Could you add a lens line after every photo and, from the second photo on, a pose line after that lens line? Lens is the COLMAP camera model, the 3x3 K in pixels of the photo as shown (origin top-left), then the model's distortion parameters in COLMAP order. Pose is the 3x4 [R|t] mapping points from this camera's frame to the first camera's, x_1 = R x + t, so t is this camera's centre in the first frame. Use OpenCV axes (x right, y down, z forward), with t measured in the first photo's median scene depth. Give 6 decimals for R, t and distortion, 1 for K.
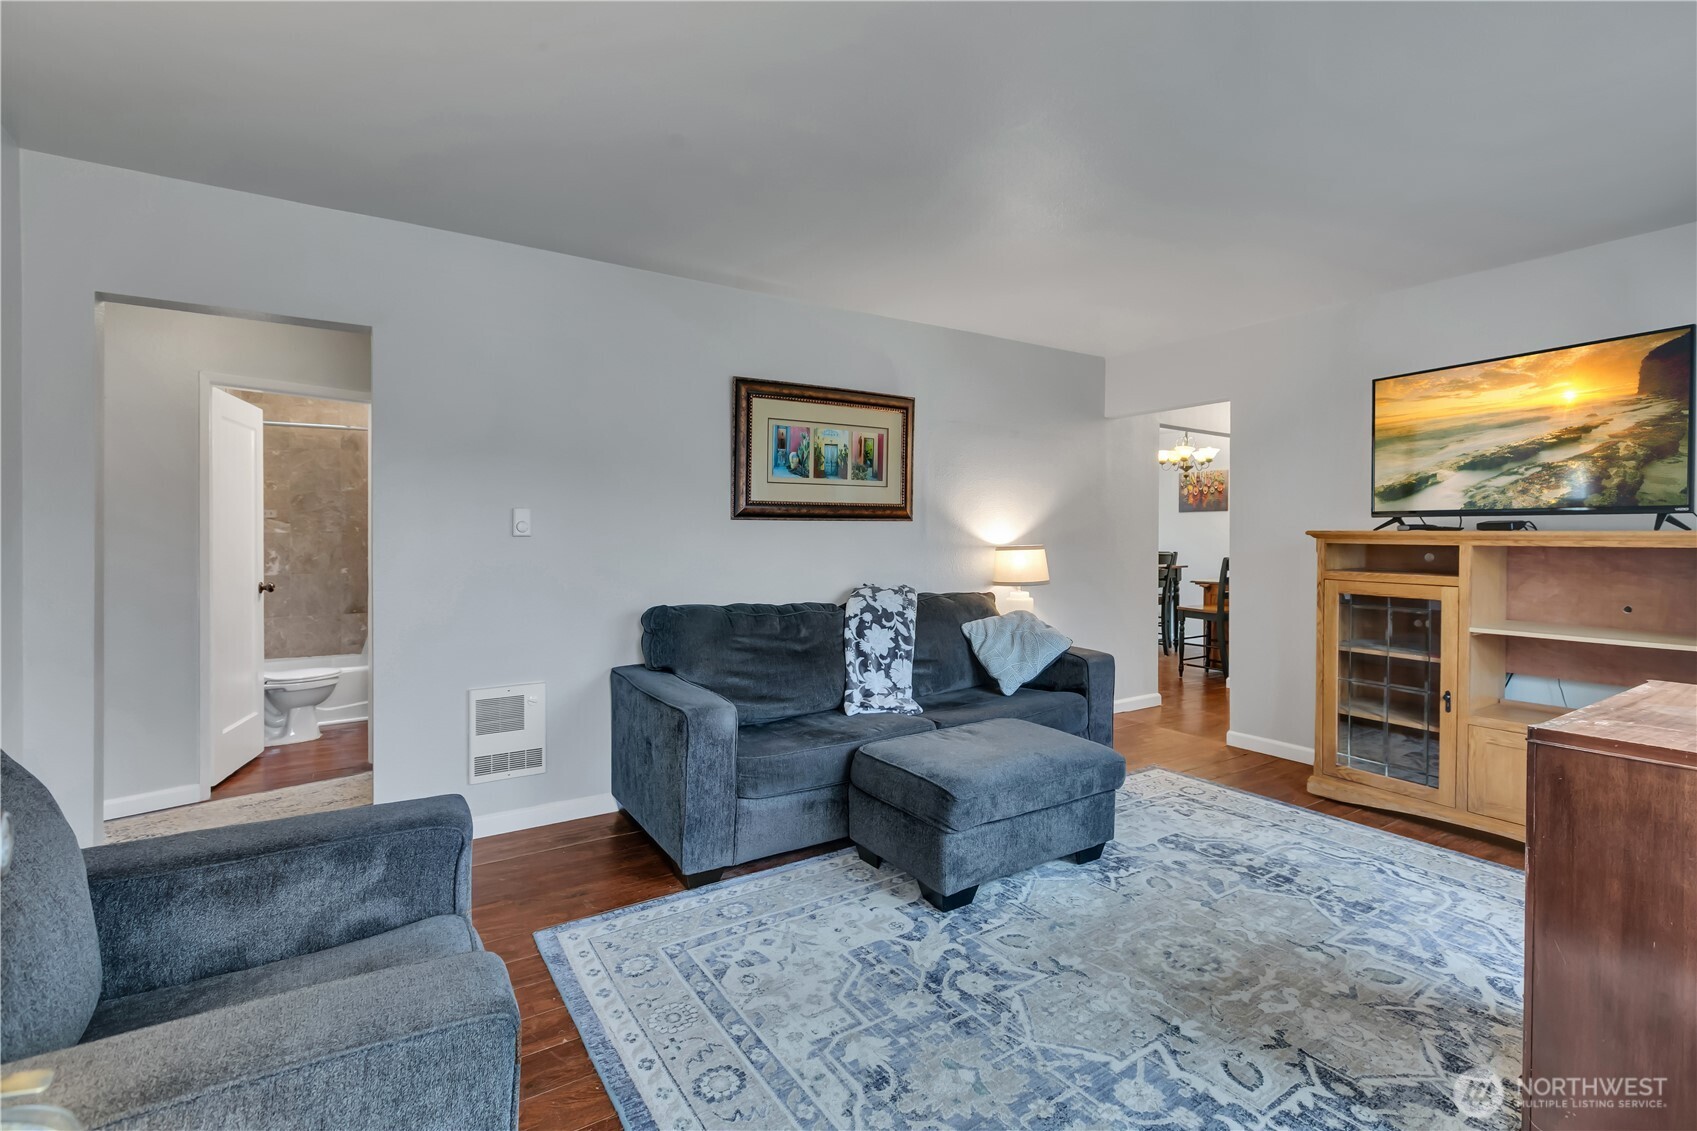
lens RADIAL K [[792.9, 0, 851.6], [0, 792.9, 552.3], [0, 0, 1]] dist [0.000851, 0.000426]
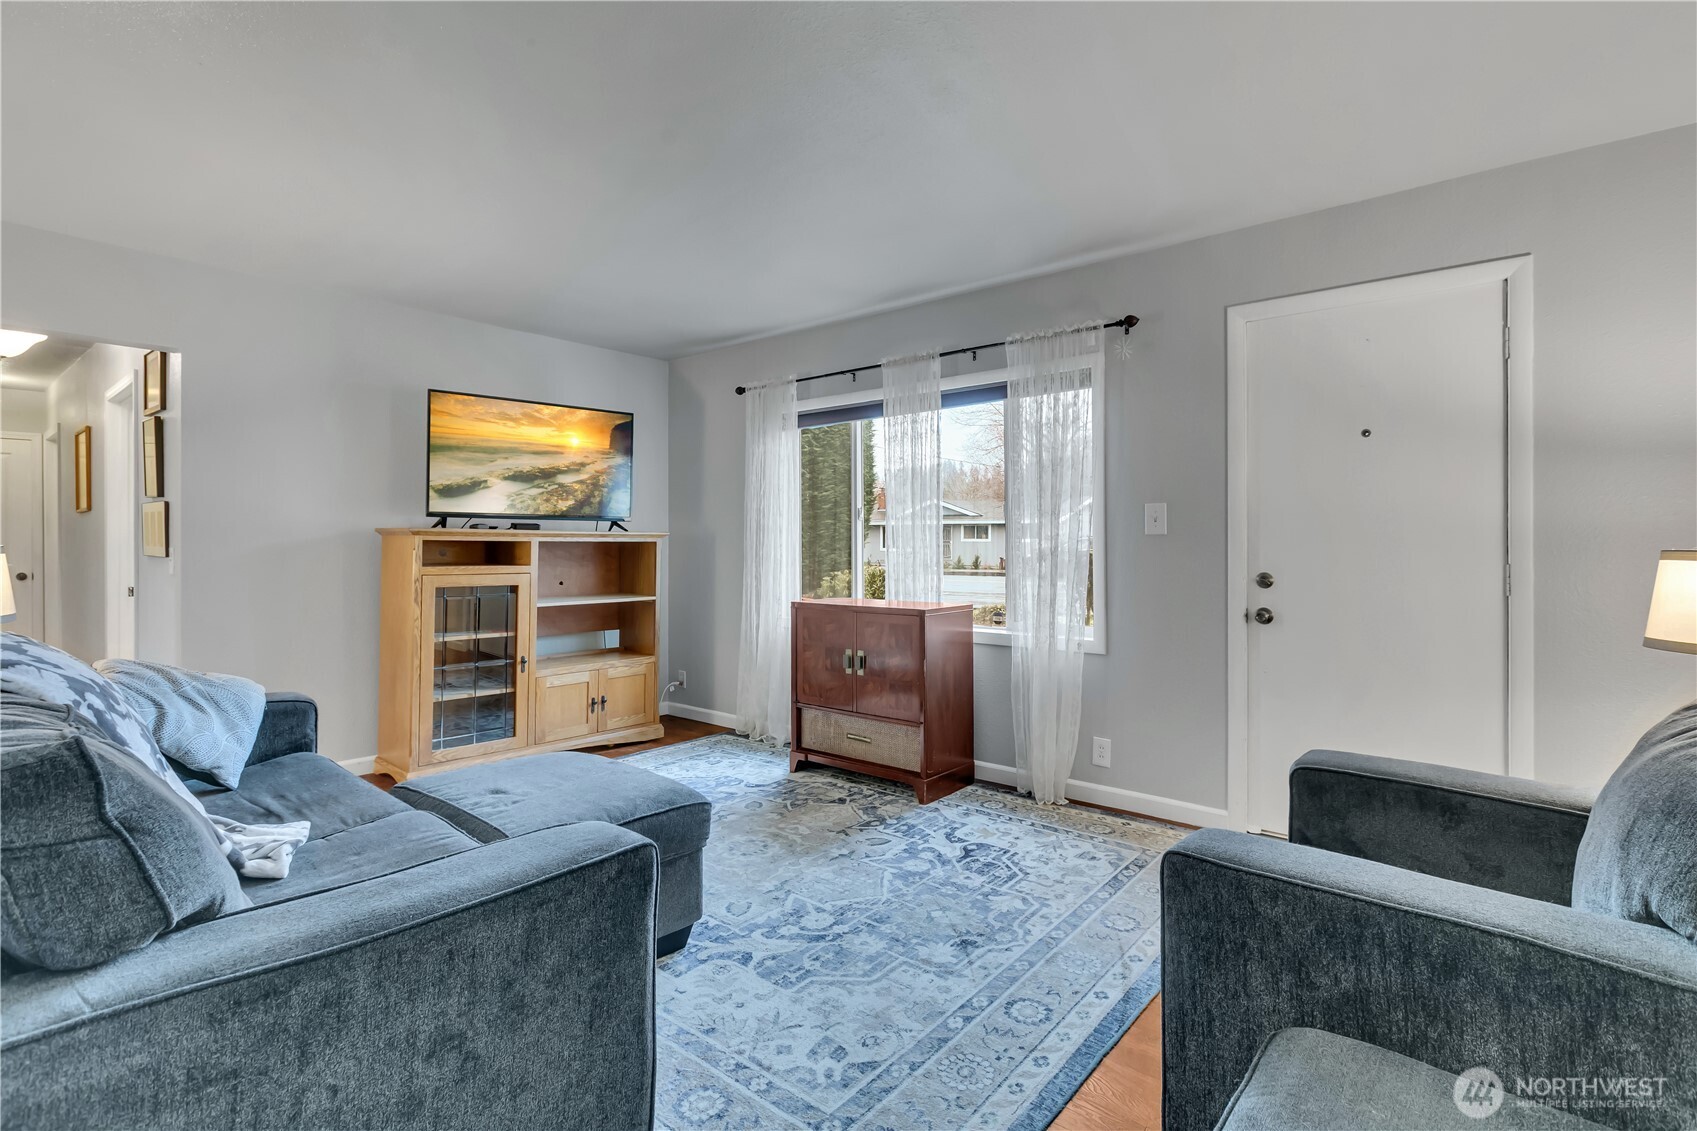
lens RADIAL K [[833.9, 0, 870.7], [0, 833.9, 548.6], [0, 0, 1]] dist [0.008868, 0.000476]
pose [[-0.321921, -0.003741, 0.946759, -0.707939], [0.024940, 0.999612, 0.012430, 0.000263], [-0.946438, 0.027613, -0.321703, 0.922702]]
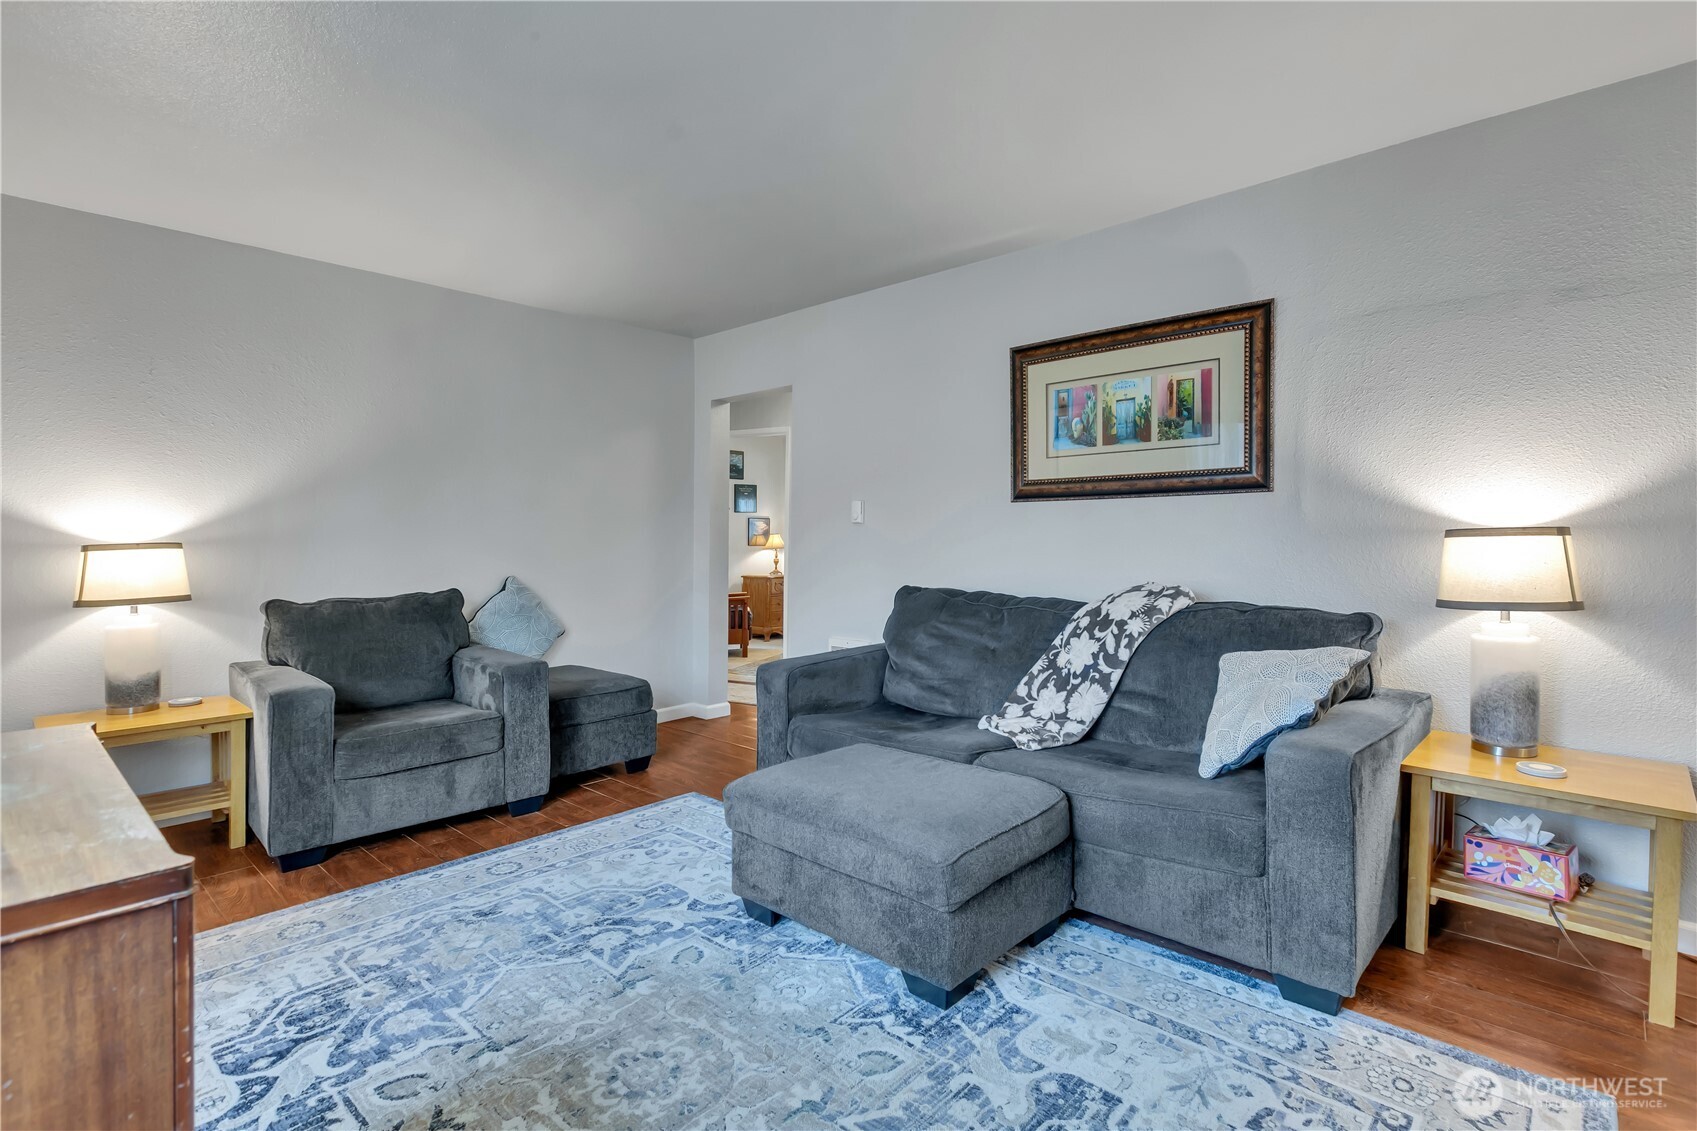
lens RADIAL K [[787.8, 0, 846.1], [0, 787.8, 541.1], [0, 0, 1]] dist [-0.000584, -0.000145]
pose [[0.249679, 0.005722, -0.968312, 0.880097], [-0.016658, 0.999860, 0.001613, 0.007625], [0.968185, 0.015728, 0.249739, 0.737102]]
